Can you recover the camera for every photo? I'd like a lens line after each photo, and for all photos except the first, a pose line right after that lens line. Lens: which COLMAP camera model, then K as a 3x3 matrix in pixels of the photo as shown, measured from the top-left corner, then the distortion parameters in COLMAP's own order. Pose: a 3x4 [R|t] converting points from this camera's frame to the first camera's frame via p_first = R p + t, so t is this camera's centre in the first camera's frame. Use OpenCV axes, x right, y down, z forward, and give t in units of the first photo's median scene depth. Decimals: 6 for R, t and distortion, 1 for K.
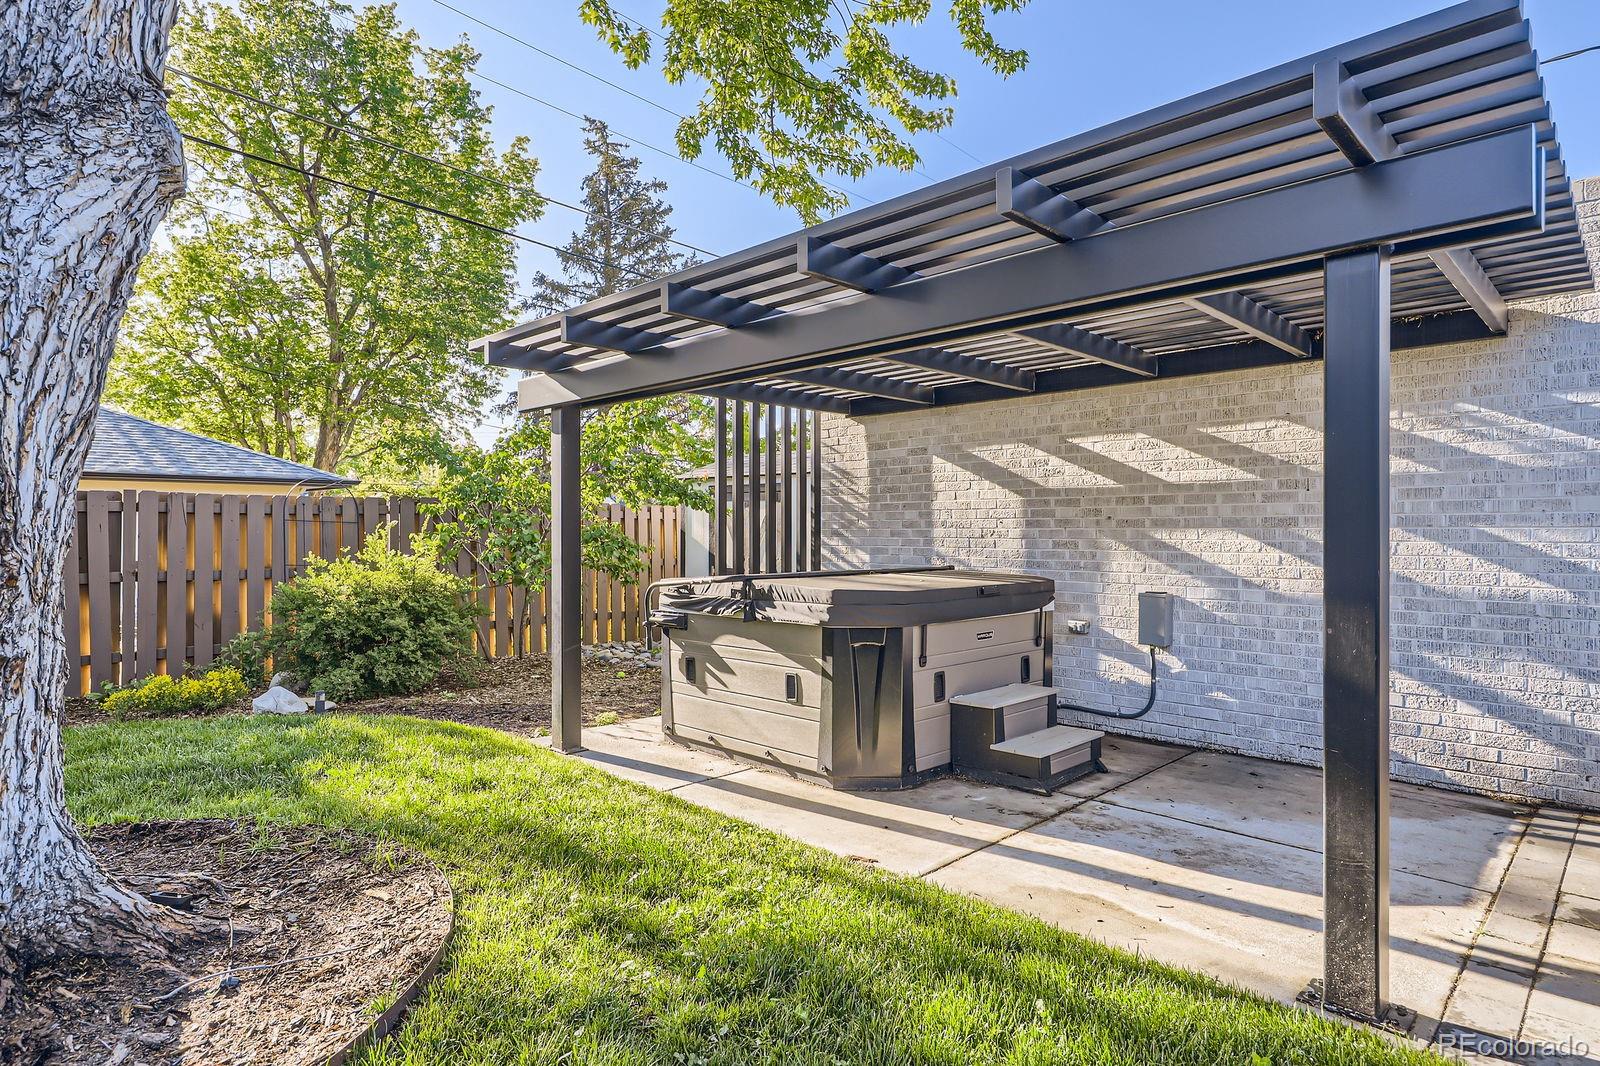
lens RADIAL K [[885.7, 0, 801.5], [0, 885.7, 534.0], [0, 0, 1]] dist [0.001624, 0.000054]
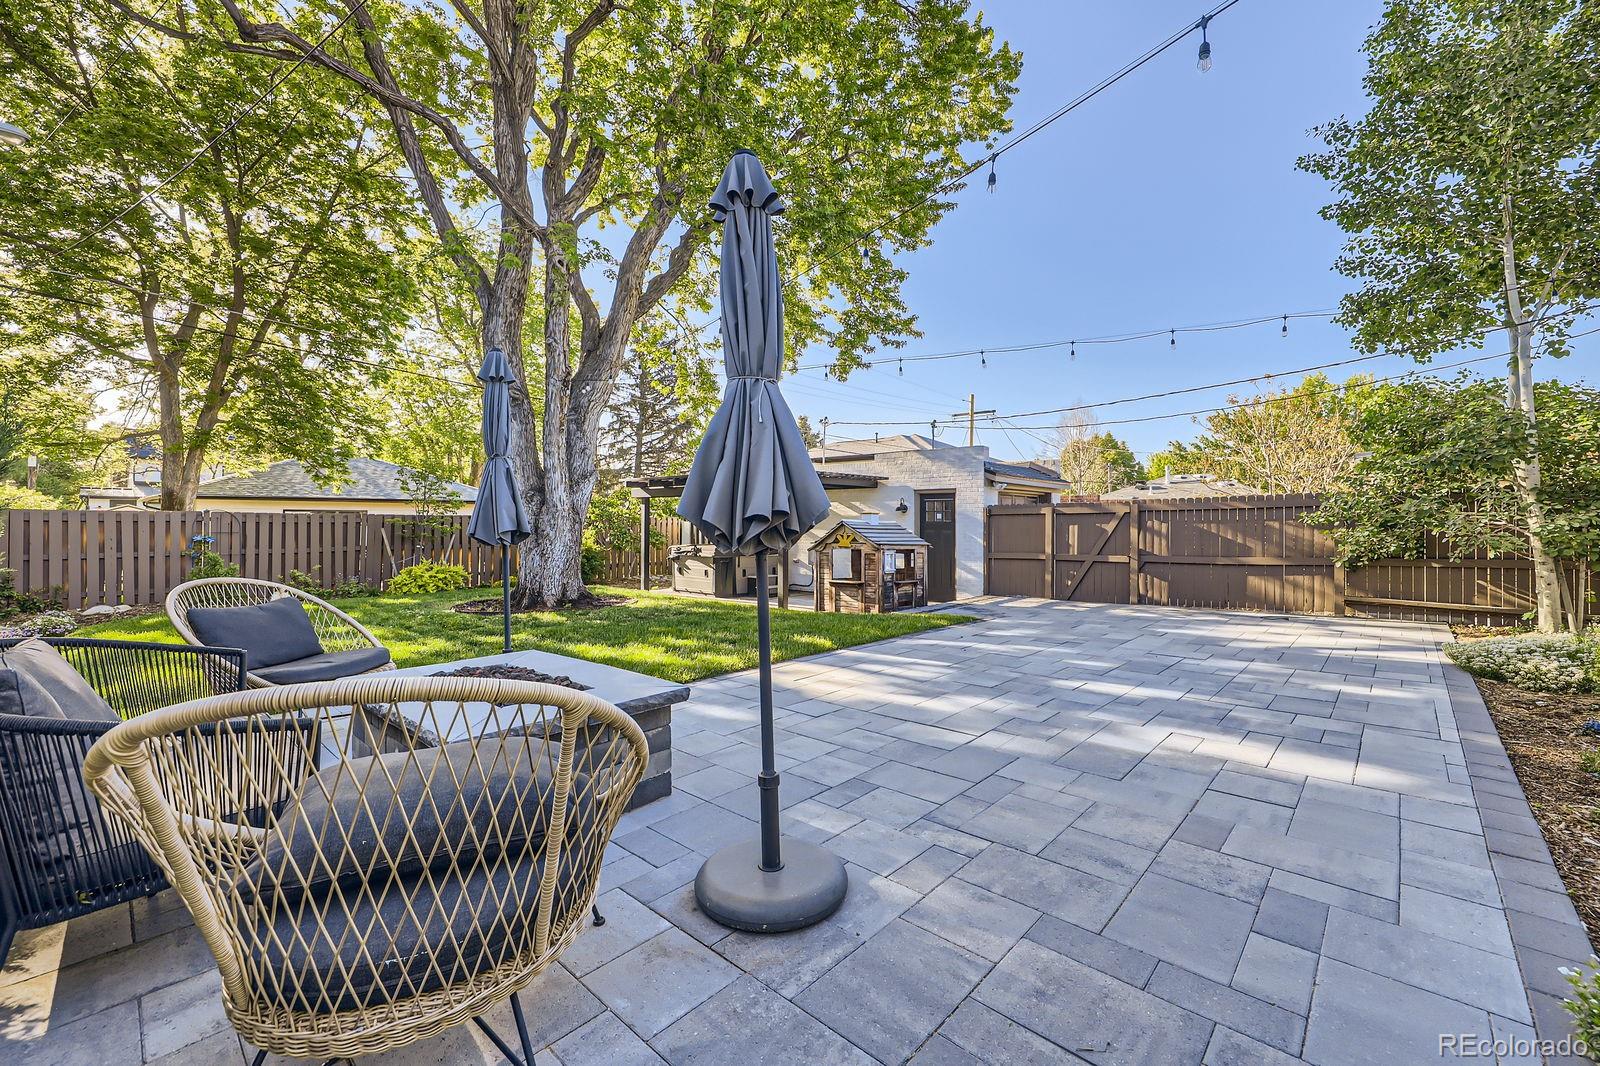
lens RADIAL K [[656.9, 0, 796.6], [0, 656.9, 521.7], [0, 0, 1]] dist [-0.000131, -0.000001]
pose [[0.999384, 0.004511, 0.034808, 0.258213], [-0.004562, 0.999989, 0.001401, -0.052931], [-0.034801, -0.001559, 0.999393, -1.719785]]
